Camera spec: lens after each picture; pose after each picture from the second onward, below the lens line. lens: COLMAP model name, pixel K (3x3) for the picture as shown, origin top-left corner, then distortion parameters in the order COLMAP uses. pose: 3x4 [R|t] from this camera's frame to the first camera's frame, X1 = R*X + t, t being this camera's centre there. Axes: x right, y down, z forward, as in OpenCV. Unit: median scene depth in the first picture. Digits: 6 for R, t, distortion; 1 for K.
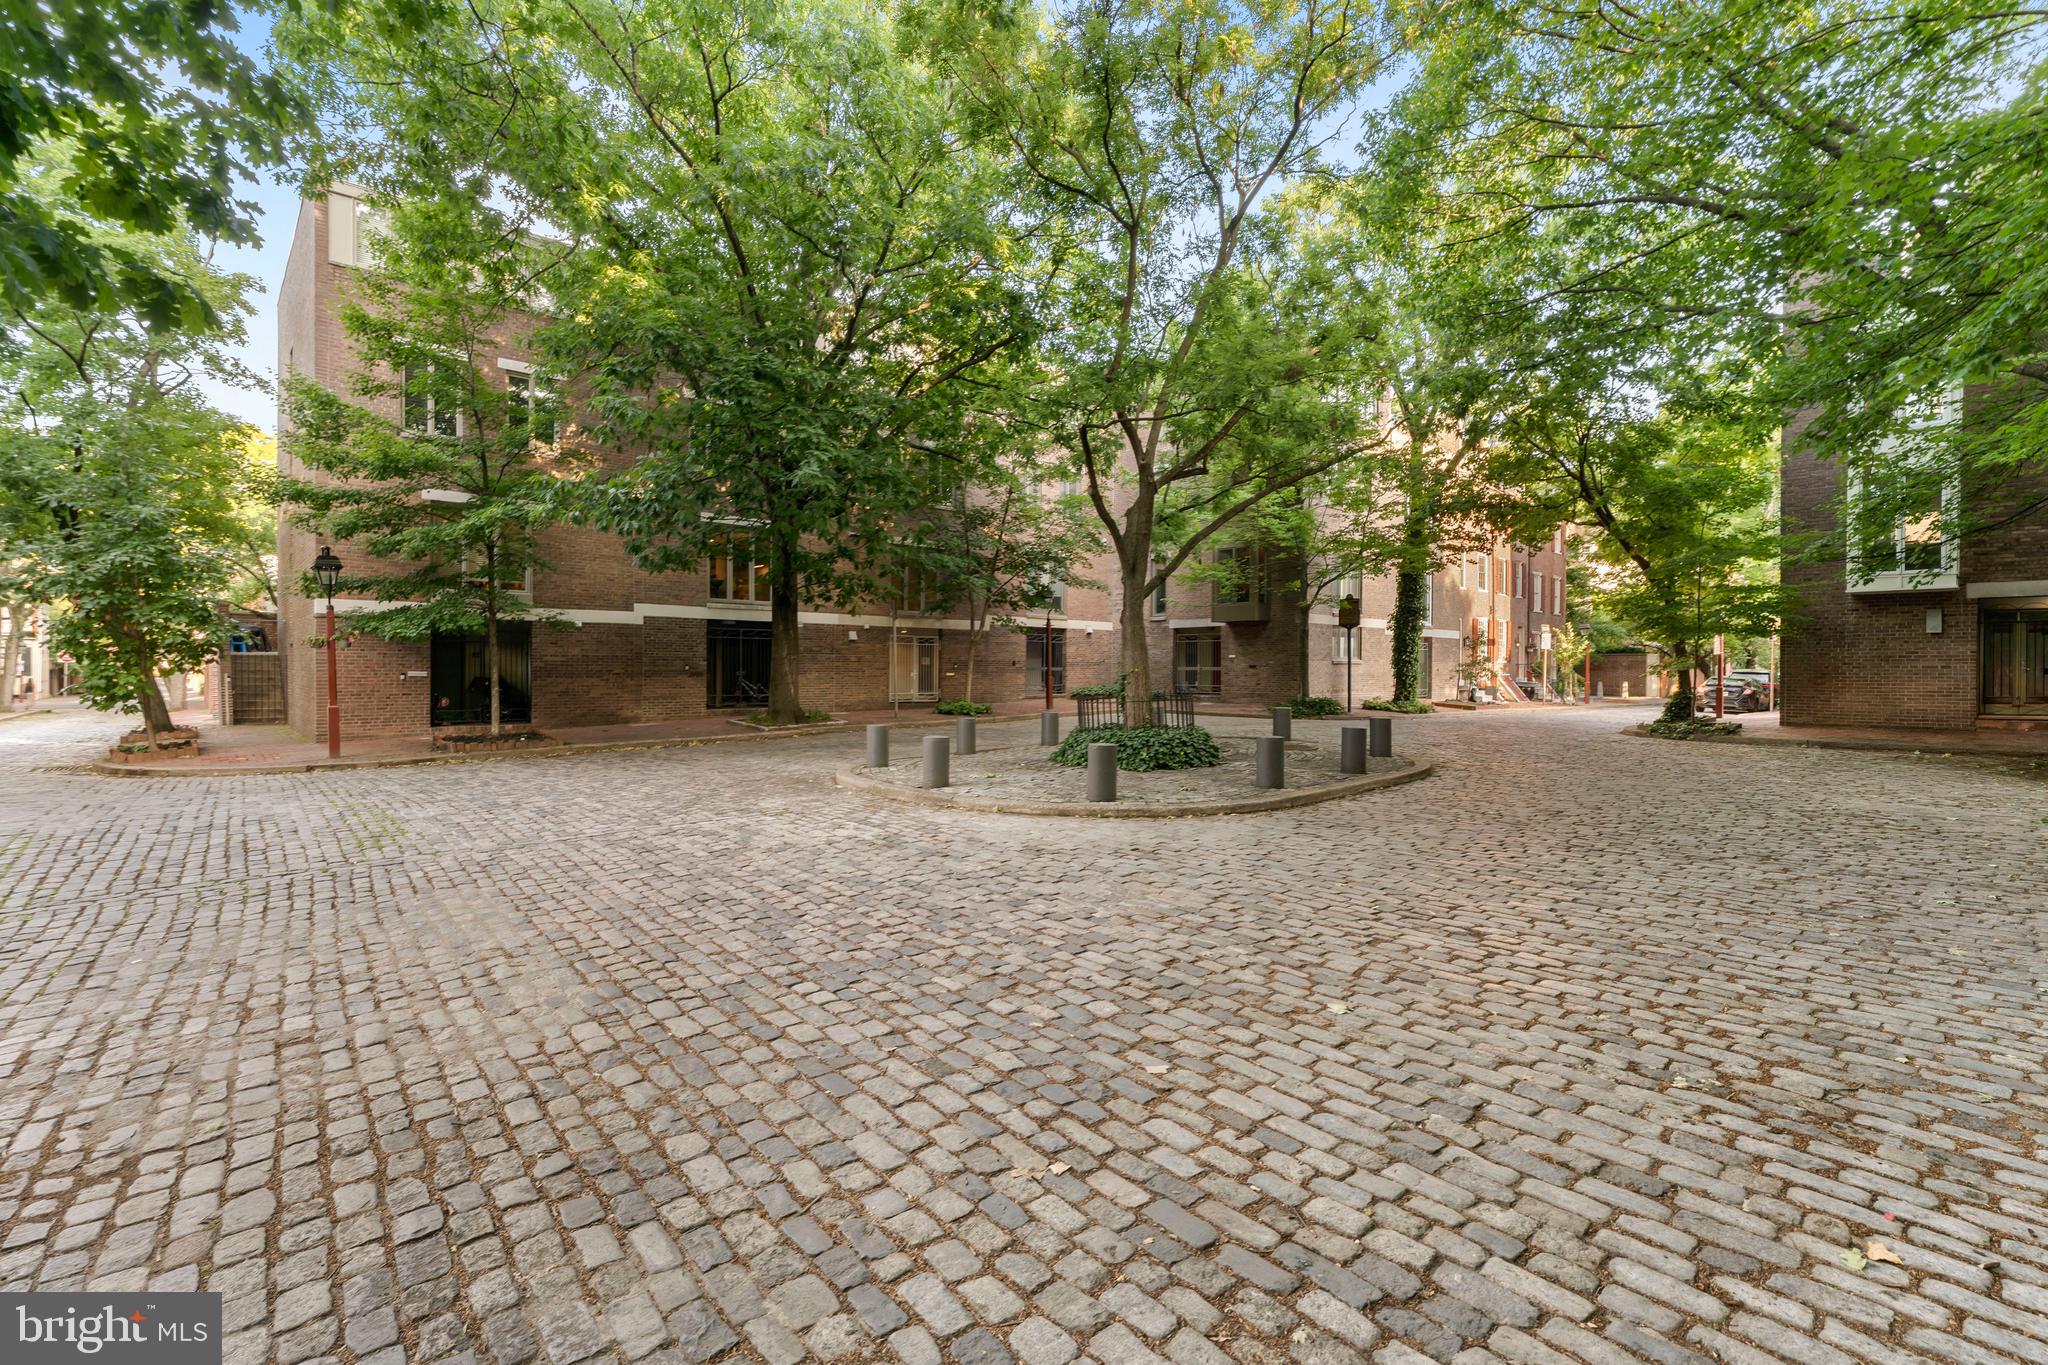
lens RADIAL K [[871.5, 0, 1017.8], [0, 871.5, 676.8], [0, 0, 1]] dist [-0.000939, -0.000028]
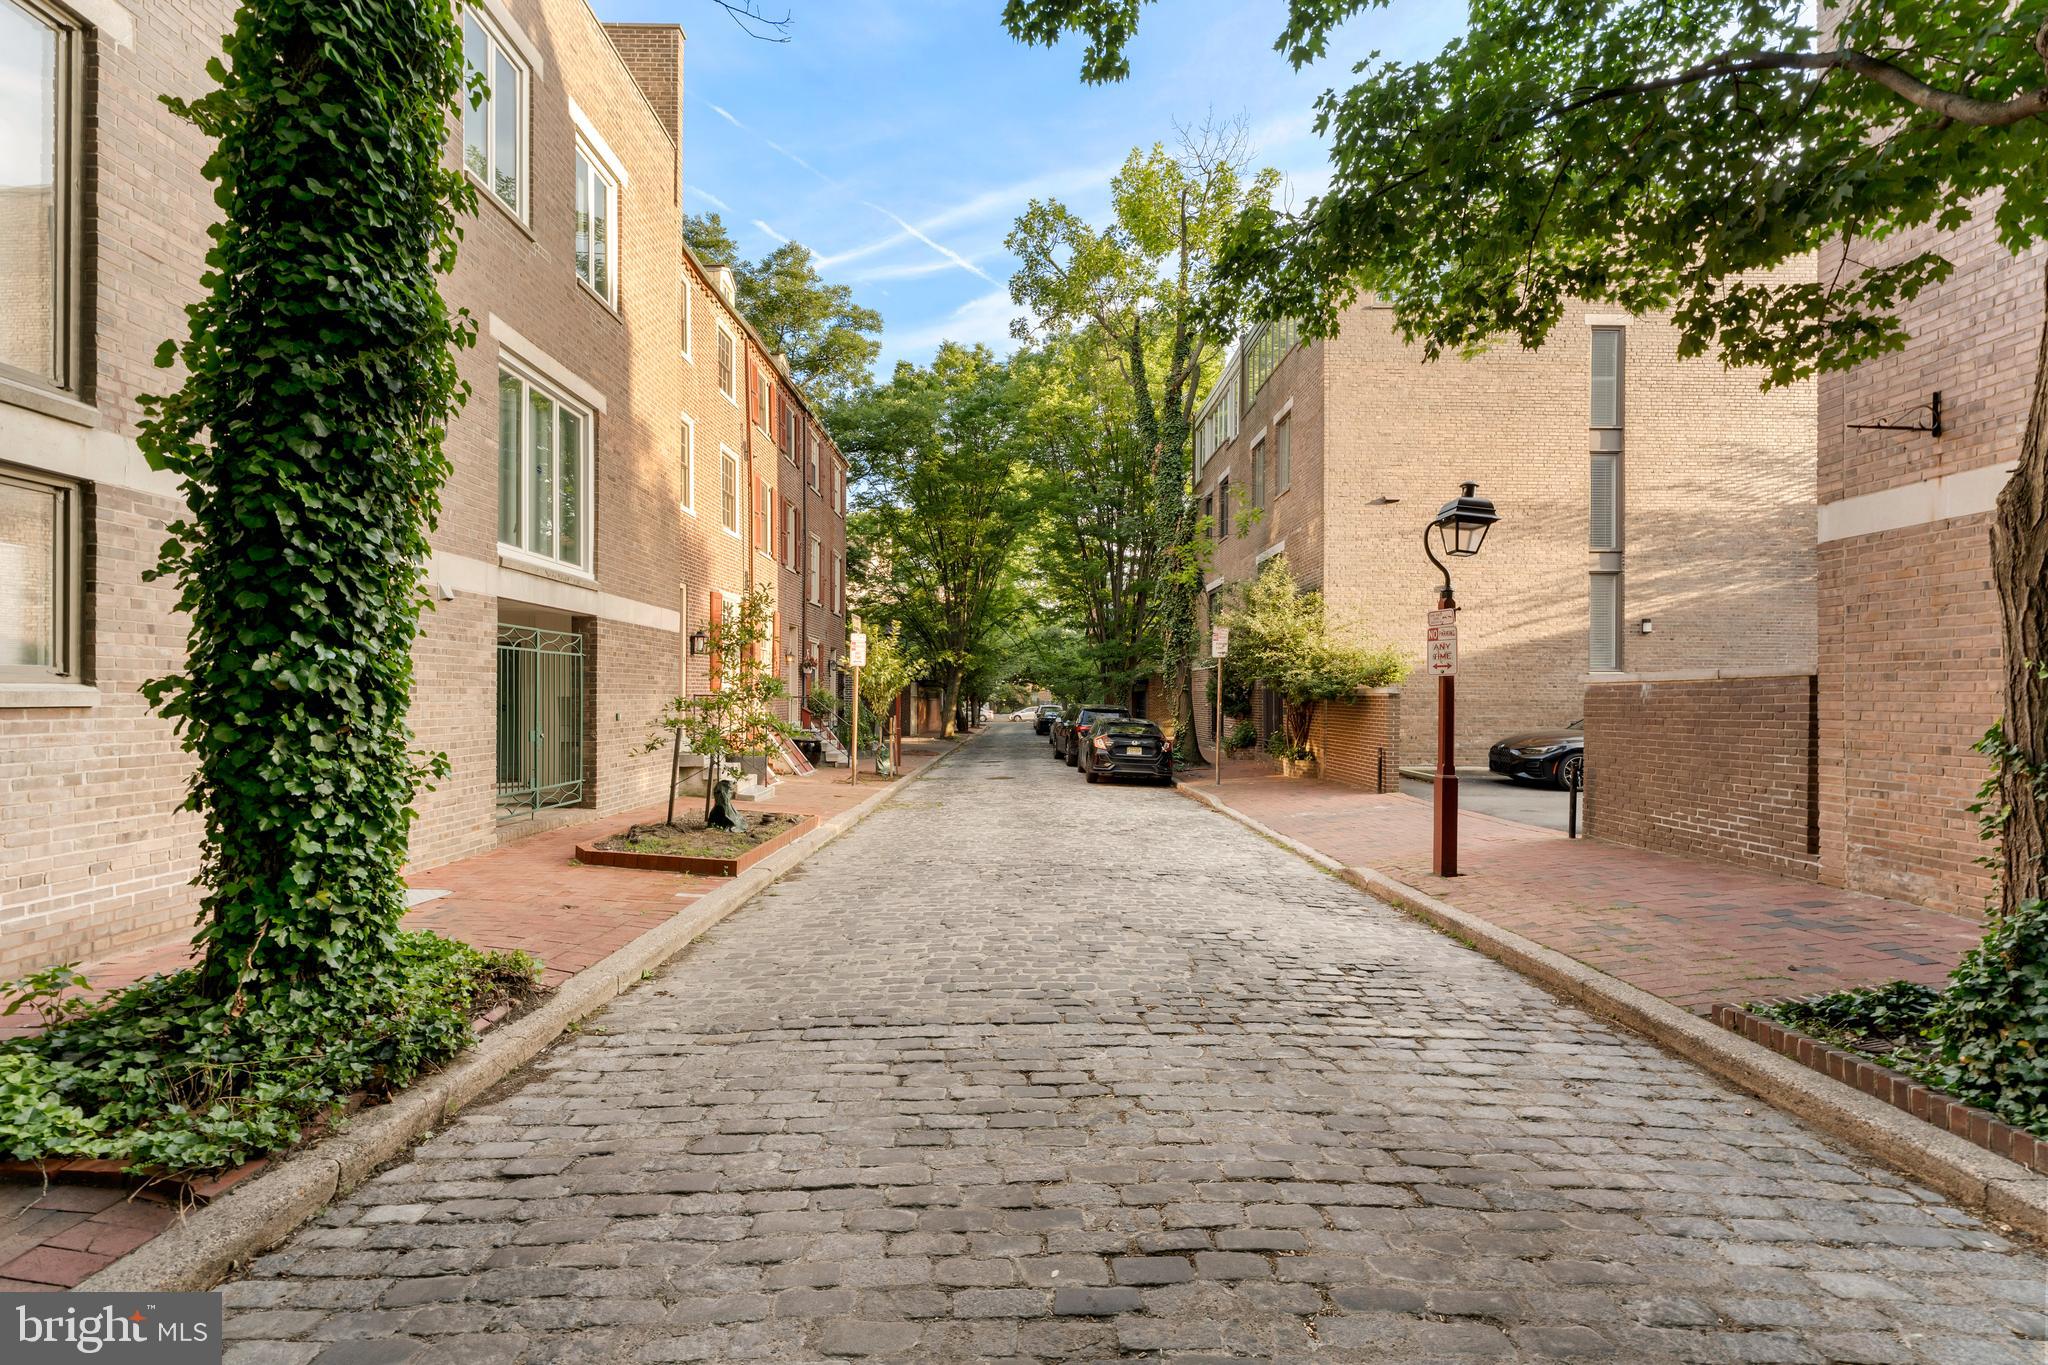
lens RADIAL K [[825.4, 0, 1024.1], [0, 825.4, 690.6], [0, 0, 1]] dist [0.002577, -0.000274]
pose [[0.654011, 0.001284, 0.756484, 0.604415], [0.010420, 0.999888, -0.010705, -0.023617], [-0.756413, 0.014884, 0.653924, 1.182666]]
